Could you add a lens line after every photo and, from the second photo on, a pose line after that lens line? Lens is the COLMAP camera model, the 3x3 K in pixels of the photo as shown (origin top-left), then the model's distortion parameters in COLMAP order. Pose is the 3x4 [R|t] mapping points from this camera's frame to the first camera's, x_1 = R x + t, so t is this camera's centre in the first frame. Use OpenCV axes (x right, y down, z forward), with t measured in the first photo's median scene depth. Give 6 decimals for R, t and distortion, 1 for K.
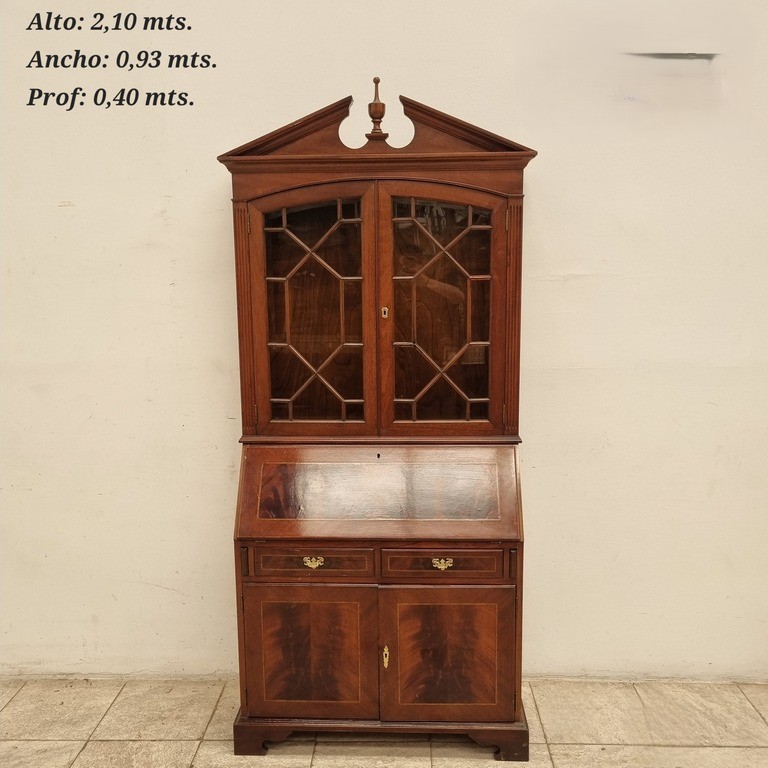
lens RADIAL K [[781.7, 0, 384.0], [0, 781.7, 384.0], [0, 0, 1]] dist [0.026862, -0.010921]
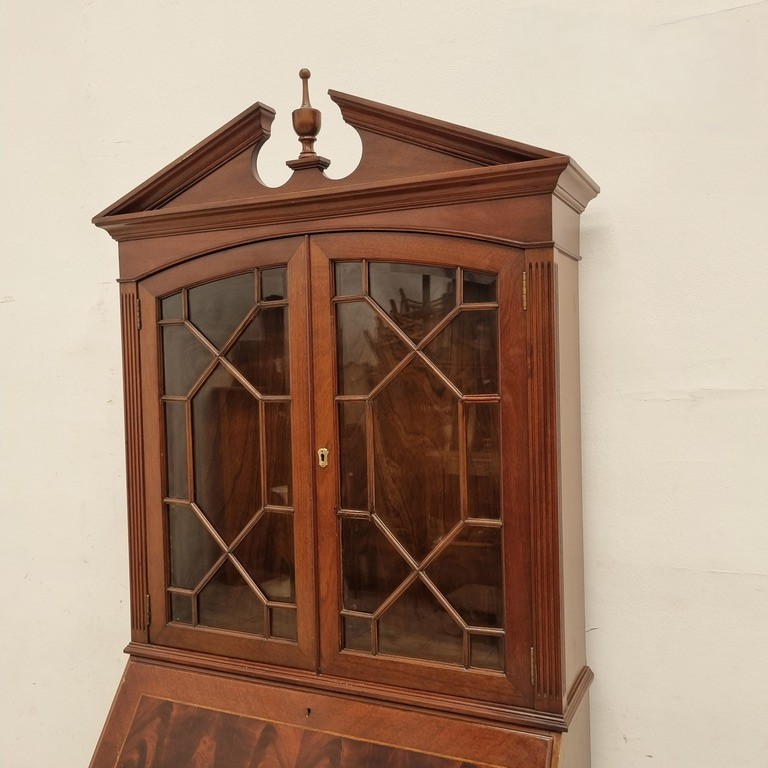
lens RADIAL K [[797.0, 0, 372.2], [0, 797.0, 378.4], [0, 0, 1]] dist [0.036763, 0.015837]
pose [[0.918770, -0.003718, -0.394775, 0.269588], [-0.047780, 0.991558, -0.120539, -0.080302], [0.391891, 0.129610, 0.910837, 0.473070]]
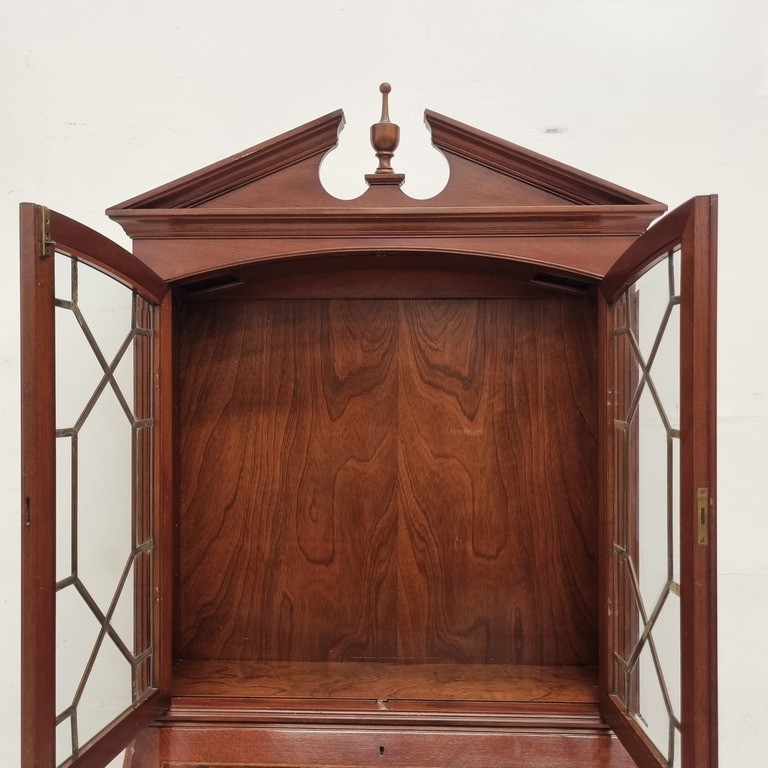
lens RADIAL K [[781.7, 0, 384.0], [0, 781.7, 384.0], [0, 0, 1]] dist [0.026862, -0.010921]
pose [[0.999934, 0.010015, 0.005609, -0.011051], [-0.009001, 0.987342, -0.158350, -0.072510], [-0.007124, 0.158289, 0.987367, 0.439397]]
